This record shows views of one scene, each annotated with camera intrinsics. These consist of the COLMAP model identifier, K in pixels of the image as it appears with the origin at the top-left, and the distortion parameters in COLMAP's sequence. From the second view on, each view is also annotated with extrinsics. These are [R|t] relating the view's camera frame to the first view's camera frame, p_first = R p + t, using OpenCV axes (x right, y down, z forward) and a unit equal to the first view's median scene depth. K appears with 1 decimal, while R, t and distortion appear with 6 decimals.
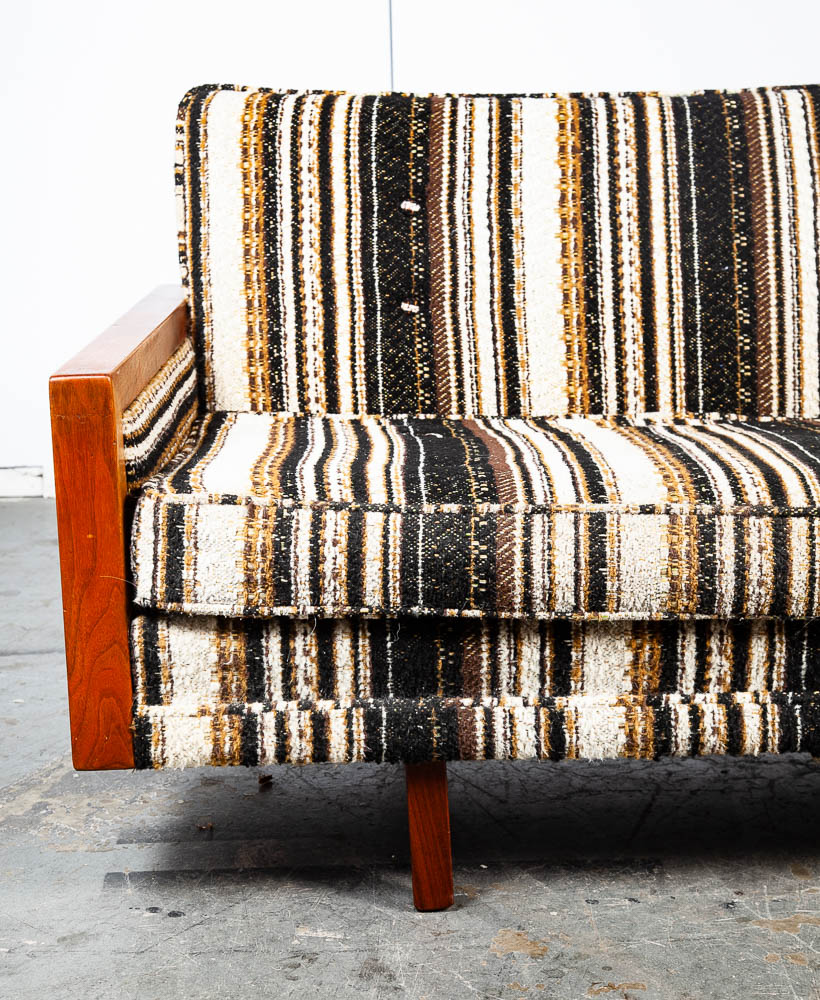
lens RADIAL K [[2020.4, 0, 392.1], [0, 2020.4, 435.7], [0, 0, 1]] dist [0.146882, 0.098029]
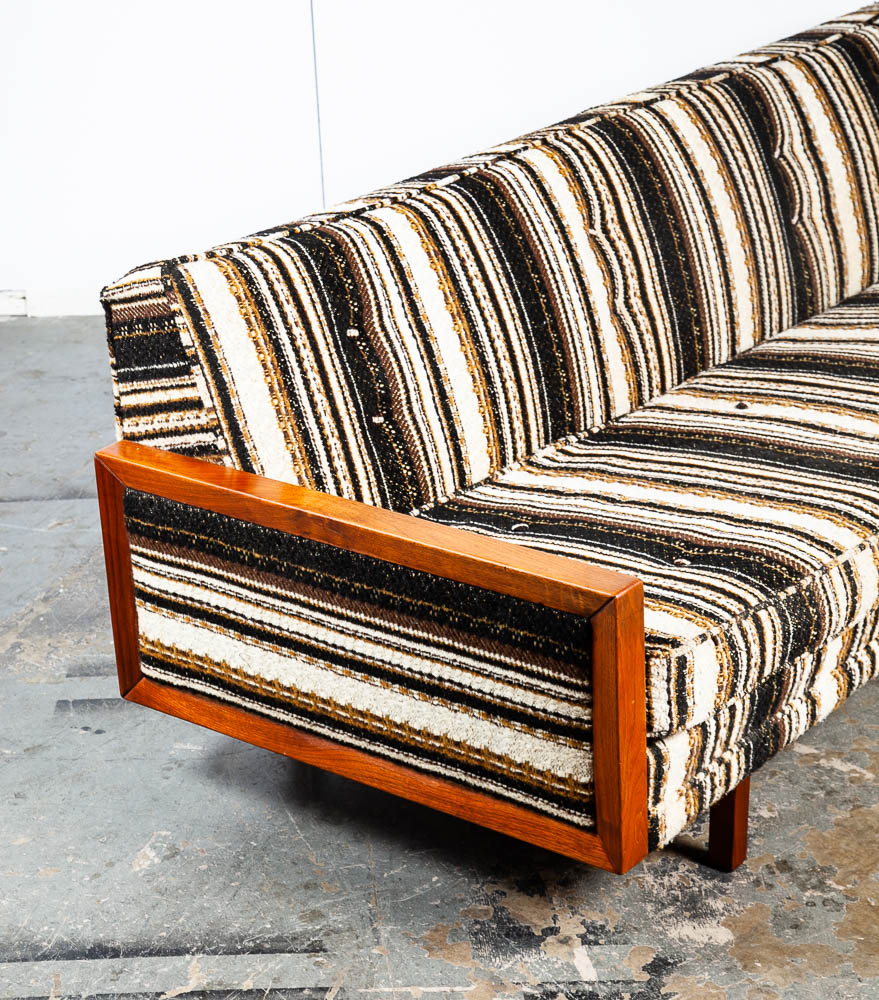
lens RADIAL K [[2256.7, 0, 439.5], [0, 2256.7, 551.1], [0, 0, 1]] dist [0.215096, 0.188695]
pose [[0.614210, -0.315219, 0.723452, -0.939251], [0.158274, 0.947336, 0.278394, -0.350280], [-0.773107, -0.056489, 0.631755, 0.152296]]
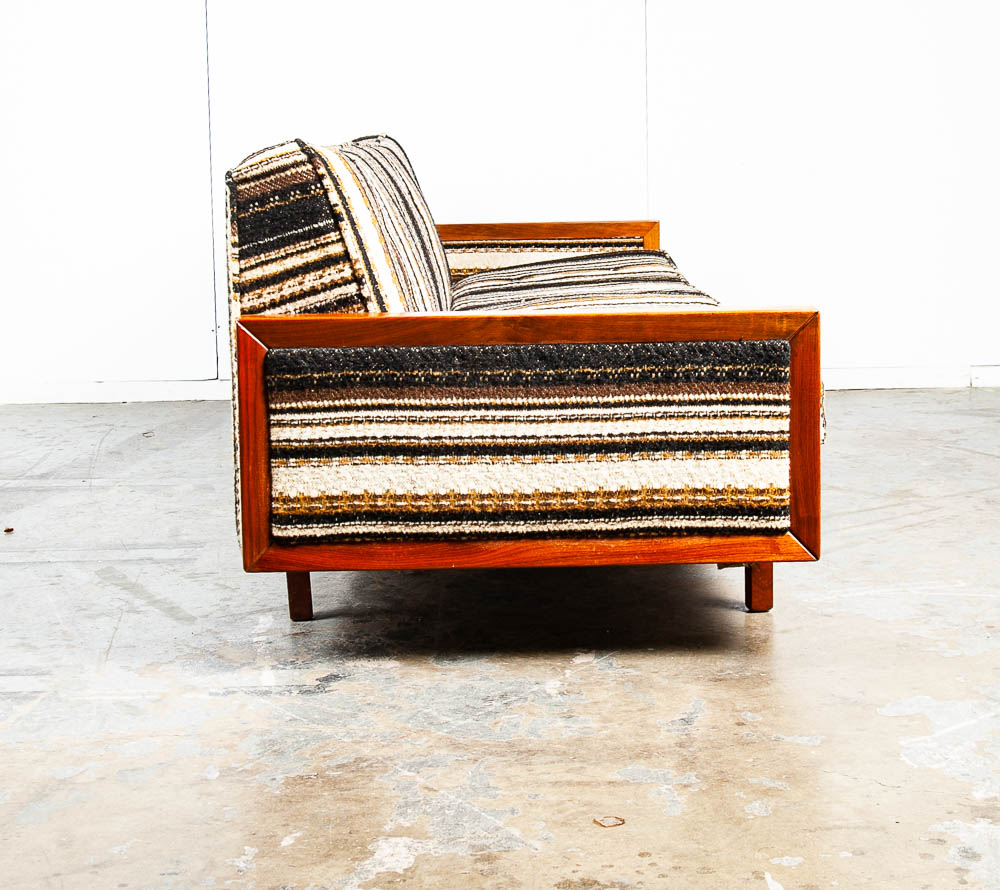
lens RADIAL K [[1802.9, 0, 504.0], [0, 1802.9, 354.1], [0, 0, 1]] dist [0.002687, 0.108557]
pose [[-0.004002, -0.101505, 0.994827, -1.197102], [0.188814, 0.976864, 0.100432, -0.139335], [-0.982005, 0.188239, 0.015256, 0.931231]]
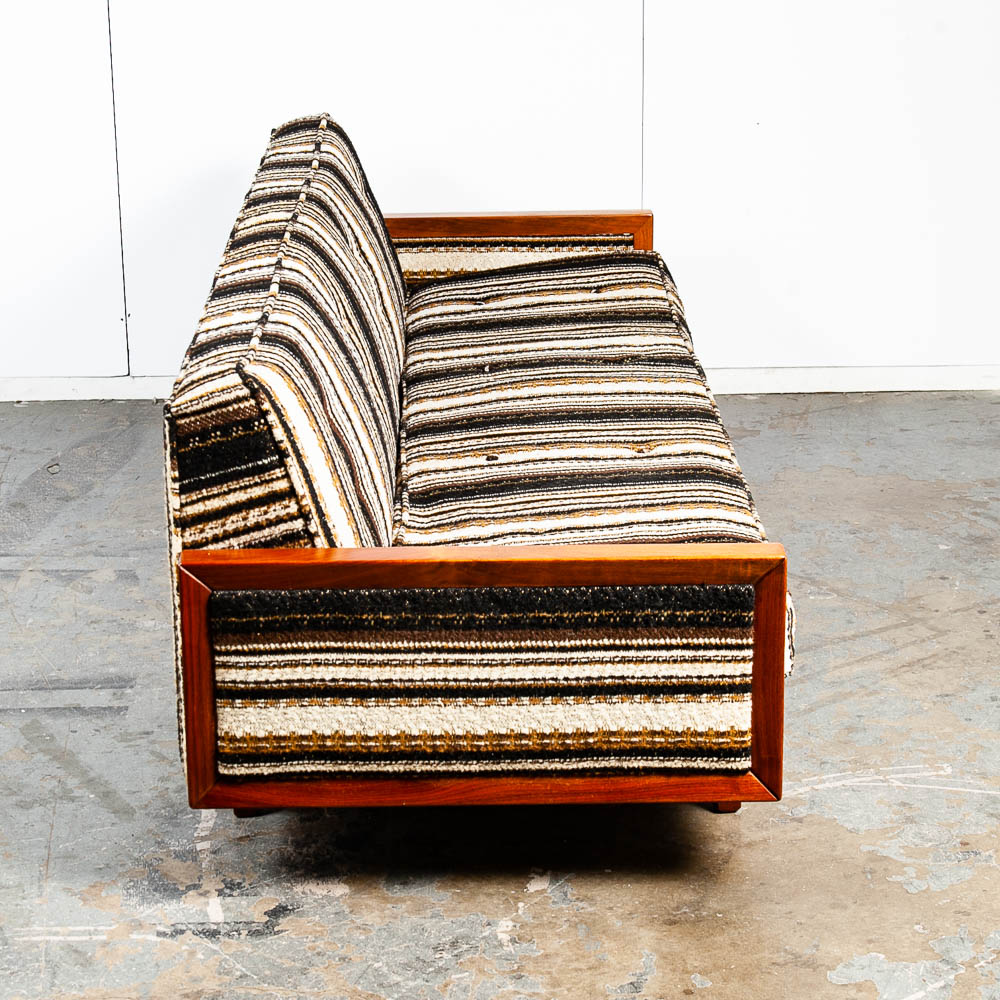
lens RADIAL K [[2433.3, 0, 455.7], [0, 2433.3, 497.9], [0, 0, 1]] dist [0.099842, 0.021572]
pose [[0.007295, -0.283762, 0.958867, -1.453246], [0.186158, 0.942515, 0.277507, -0.474592], [-0.982493, 0.176476, 0.059701, 0.854366]]
